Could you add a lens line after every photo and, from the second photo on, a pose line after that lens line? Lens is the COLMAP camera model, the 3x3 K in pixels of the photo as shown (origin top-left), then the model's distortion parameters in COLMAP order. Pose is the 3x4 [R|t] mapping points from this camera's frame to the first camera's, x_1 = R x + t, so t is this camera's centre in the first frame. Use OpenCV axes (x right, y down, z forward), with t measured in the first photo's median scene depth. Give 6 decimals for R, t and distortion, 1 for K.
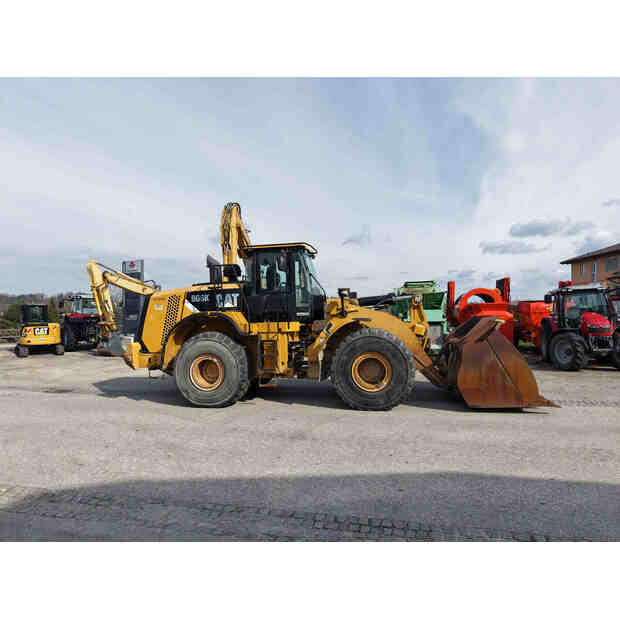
lens RADIAL K [[436.9, 0, 289.1], [0, 436.9, 310.3], [0, 0, 1]] dist [0.000605, -0.000053]
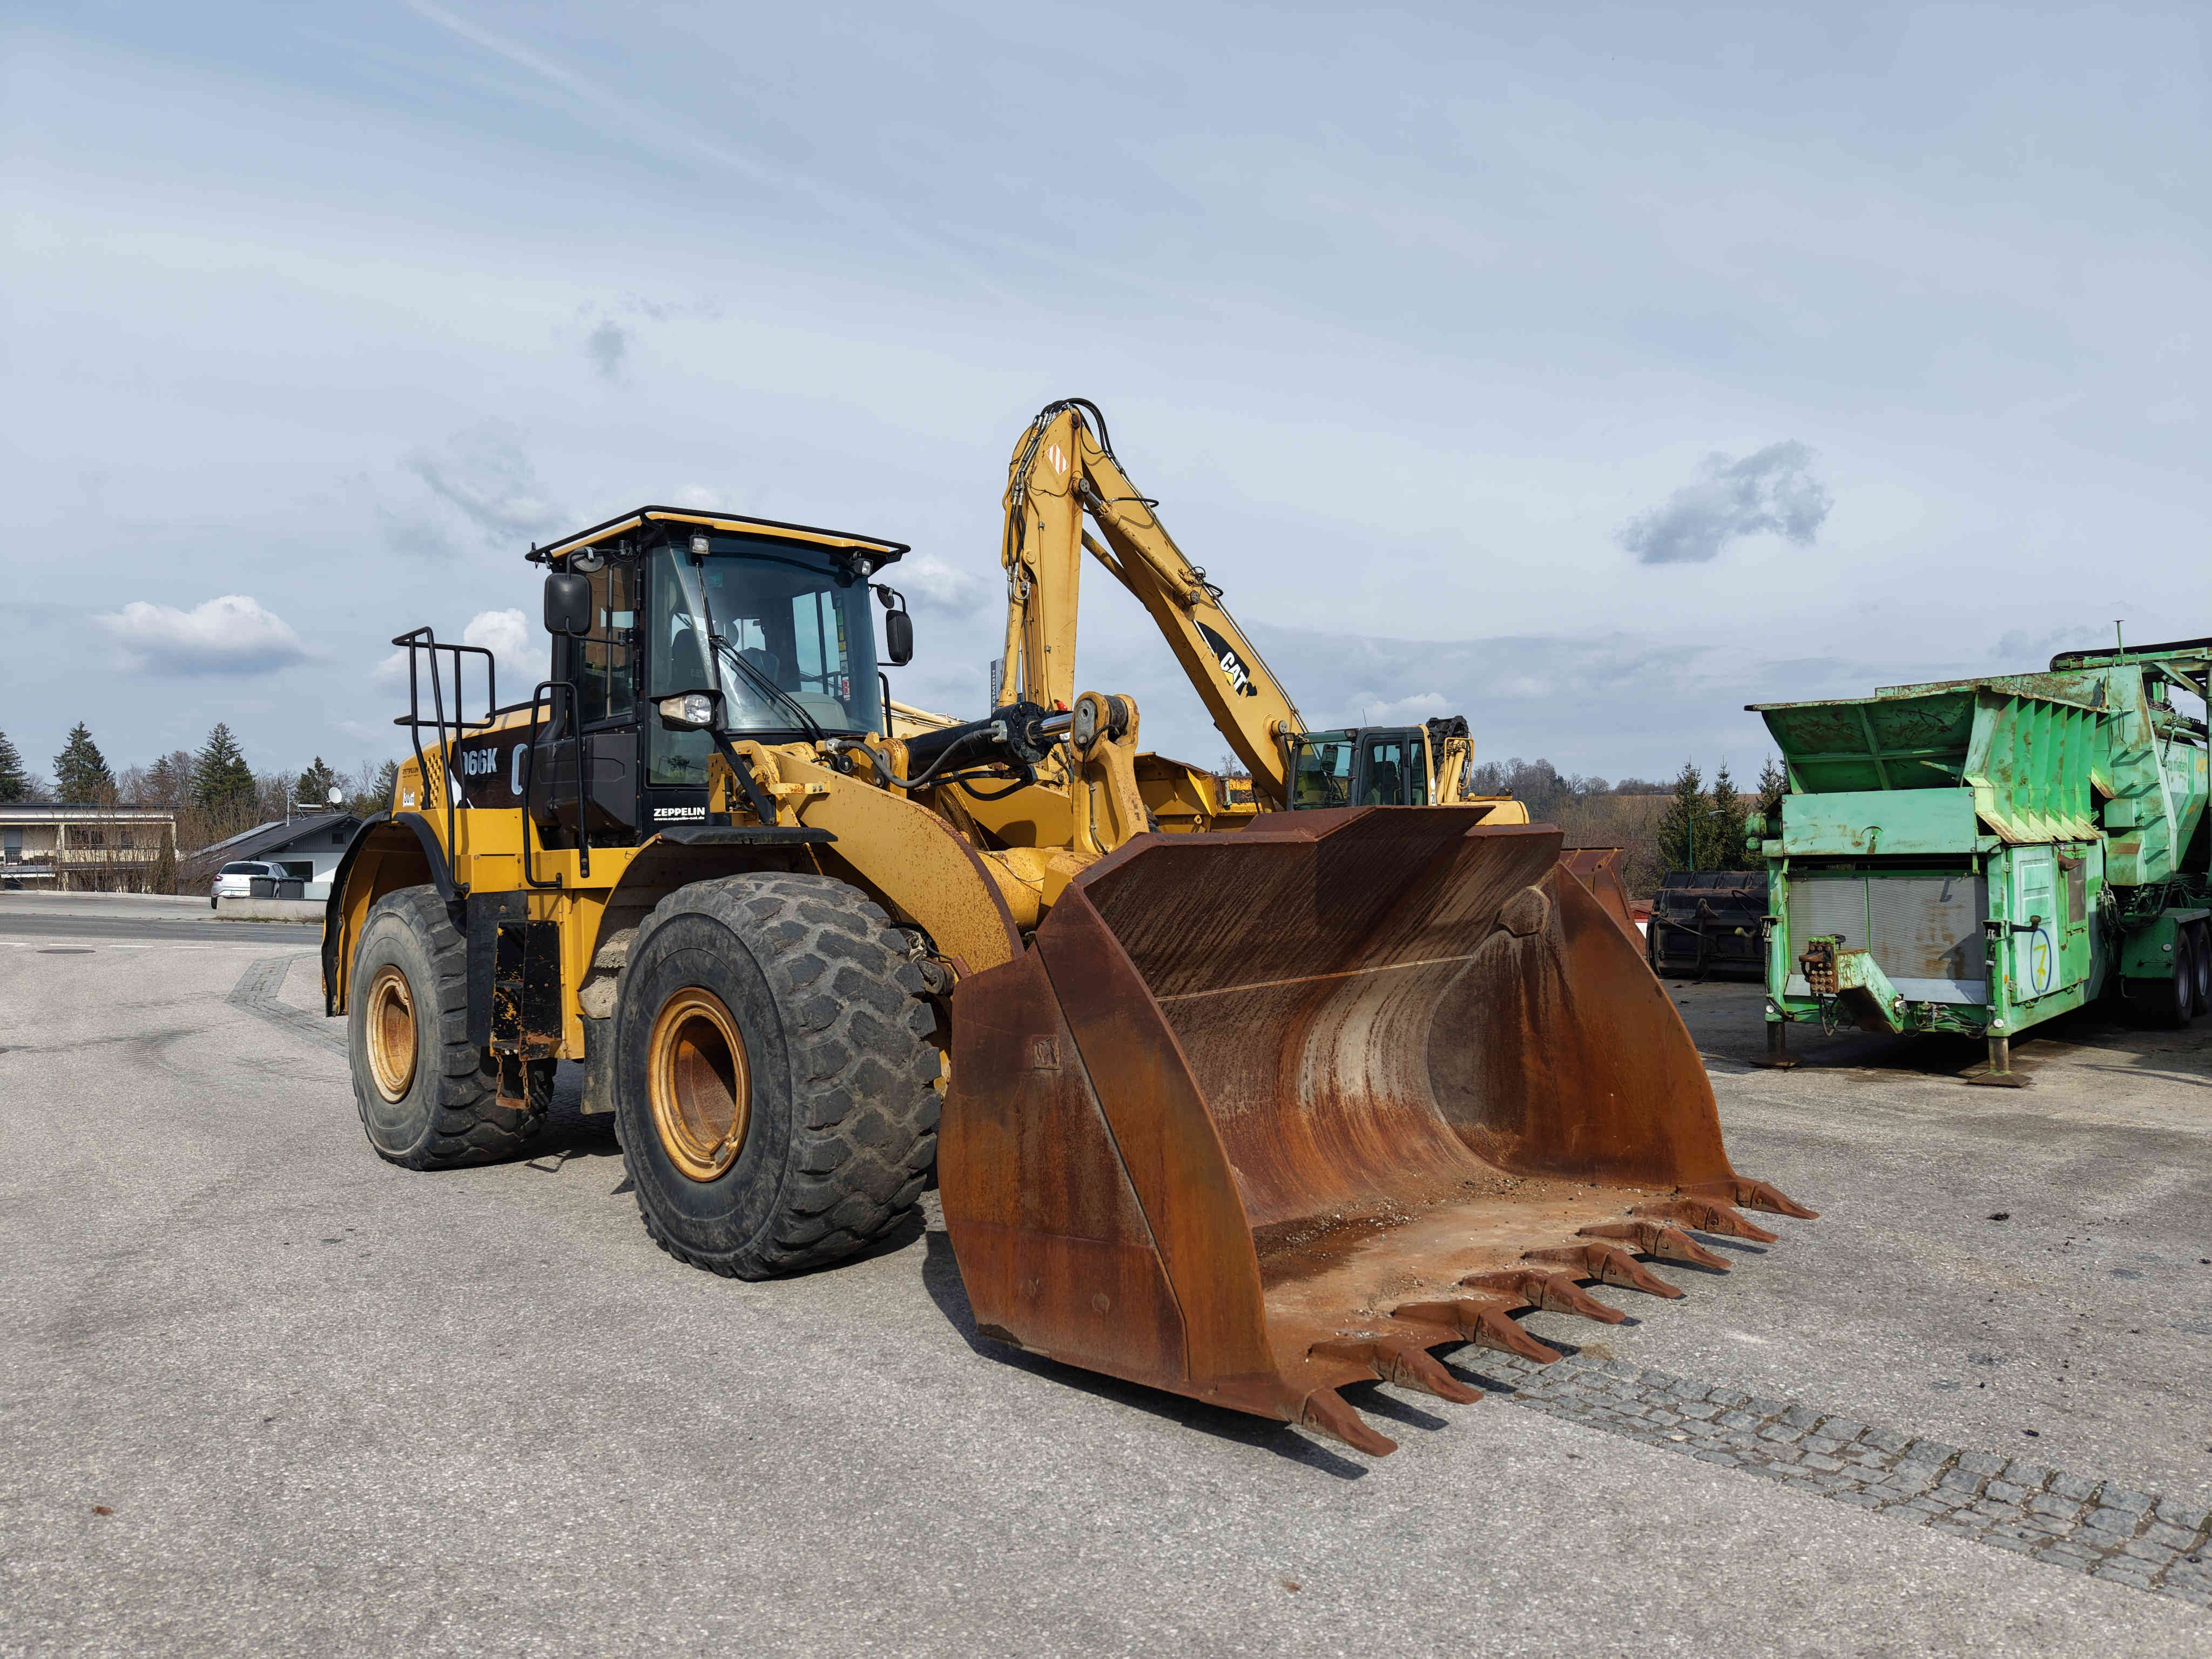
lens RADIAL K [[1543.9, 0, 1106.0], [0, 1543.9, 829.5], [0, 0, 1]] dist [0.004295, -0.000623]
pose [[0.832929, -0.008564, -0.553314, 0.695173], [0.010680, 0.999943, 0.000599, 0.018618], [0.553277, -0.006409, 0.832973, 0.439417]]
